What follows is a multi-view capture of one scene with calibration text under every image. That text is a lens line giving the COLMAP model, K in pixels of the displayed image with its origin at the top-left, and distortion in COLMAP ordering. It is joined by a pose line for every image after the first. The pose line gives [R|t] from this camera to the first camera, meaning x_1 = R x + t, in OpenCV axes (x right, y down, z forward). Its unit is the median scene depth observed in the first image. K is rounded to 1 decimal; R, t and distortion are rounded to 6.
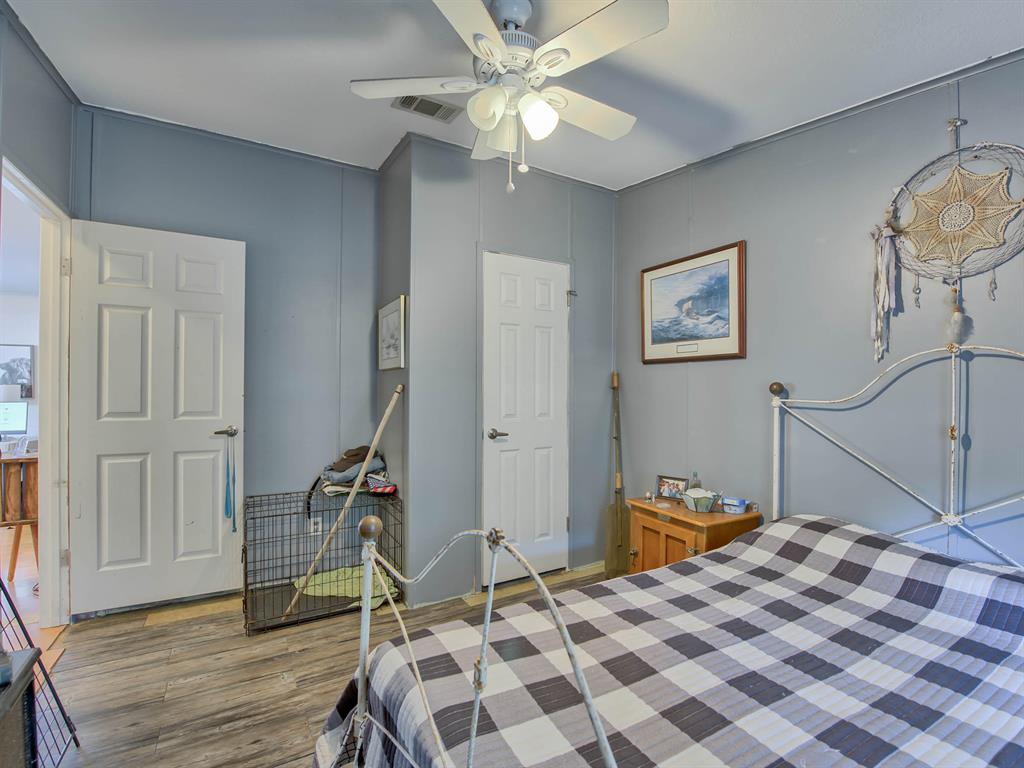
lens RADIAL K [[479.5, 0, 514.5], [0, 479.5, 388.8], [0, 0, 1]] dist [-0.014303, -0.003142]
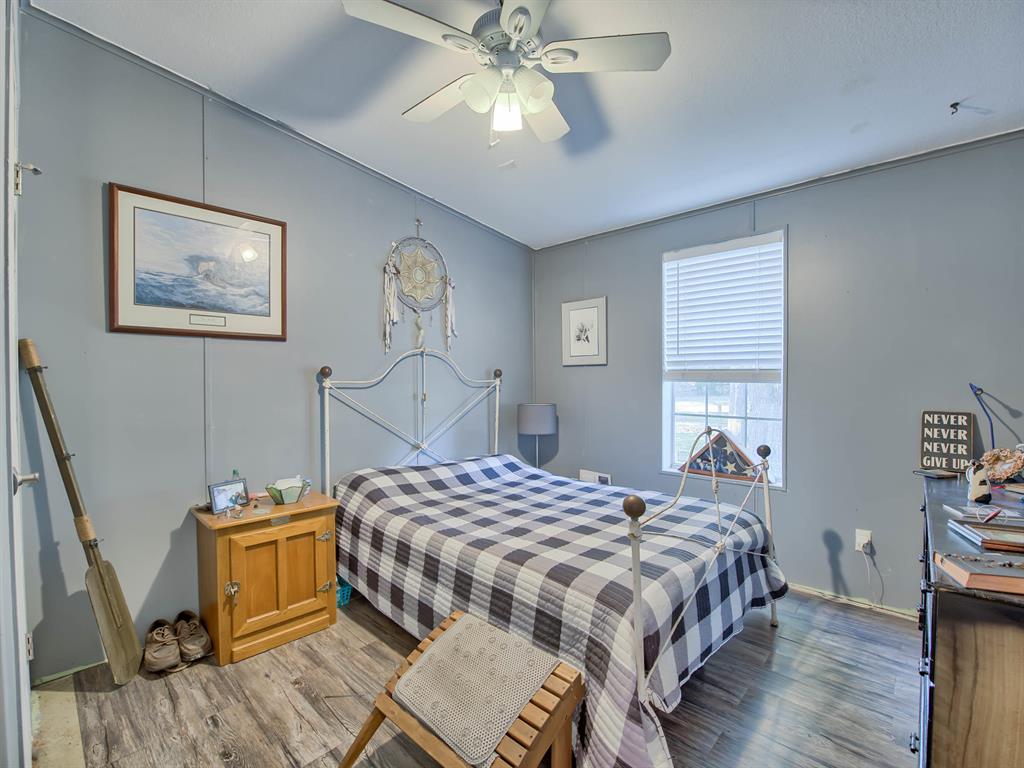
lens RADIAL K [[479.5, 0, 509.6], [0, 479.5, 384.0], [0, 0, 1]] dist [-0.014303, -0.003142]
pose [[-0.310801, -0.021872, 0.950223, -0.576168], [-0.007712, 0.999760, 0.020490, 0.001654], [-0.950444, -0.000959, -0.310895, 0.802089]]
